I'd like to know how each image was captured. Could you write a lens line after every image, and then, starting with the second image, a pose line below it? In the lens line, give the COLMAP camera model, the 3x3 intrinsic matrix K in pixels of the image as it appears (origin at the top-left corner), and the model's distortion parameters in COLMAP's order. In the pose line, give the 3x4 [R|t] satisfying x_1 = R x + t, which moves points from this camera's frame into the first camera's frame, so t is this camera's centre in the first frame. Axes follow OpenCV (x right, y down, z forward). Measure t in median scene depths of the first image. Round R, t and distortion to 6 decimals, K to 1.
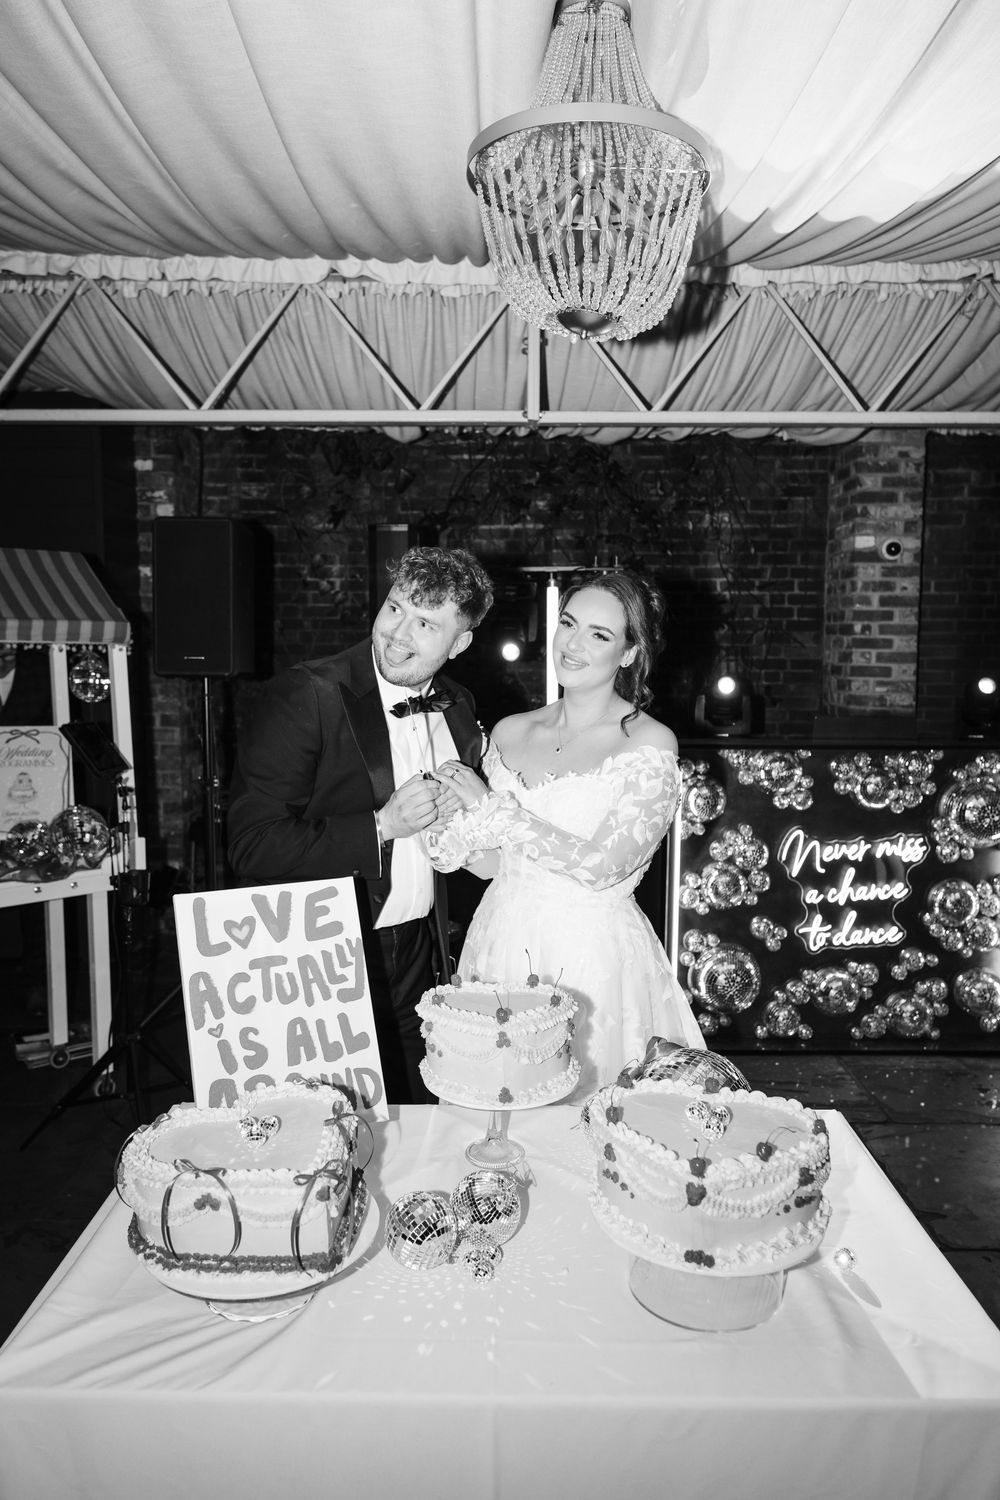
lens RADIAL K [[1304.9, 0, 522.7], [0, 1304.9, 753.5], [0, 0, 1]] dist [-0.000939, 0.000648]
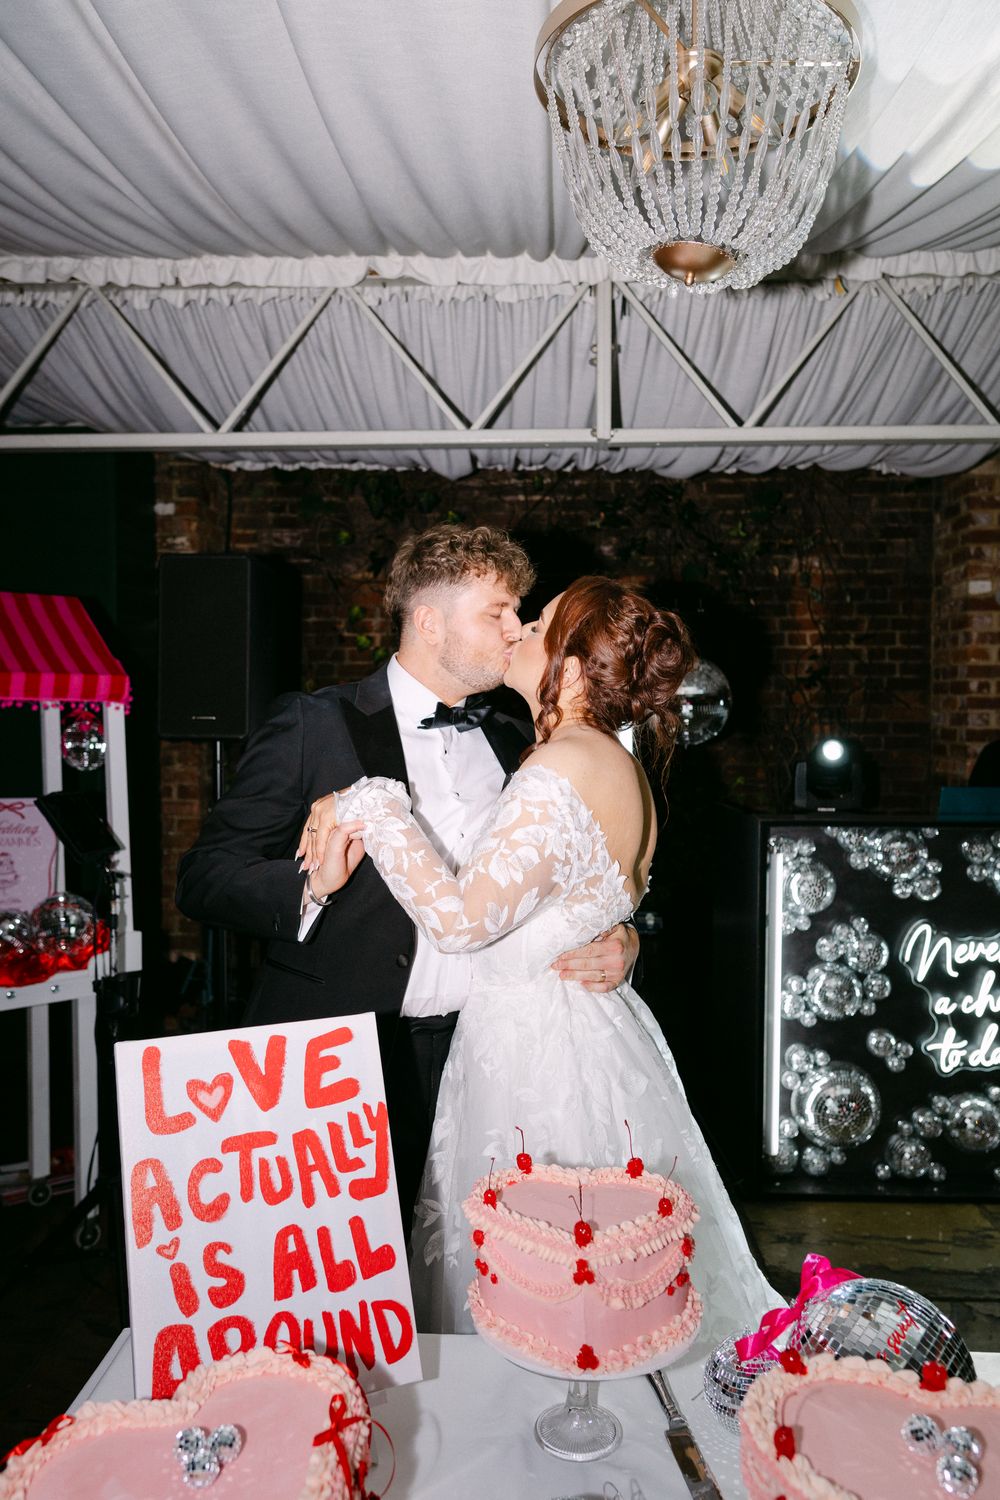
lens RADIAL K [[1304.9, 0, 522.7], [0, 1304.9, 753.5], [0, 0, 1]] dist [-0.000939, 0.000648]
pose [[0.999311, -0.000341, -0.037105, -0.012713], [-0.001707, 0.998477, -0.055147, -0.003595], [0.037067, 0.055173, 0.997789, 0.155384]]
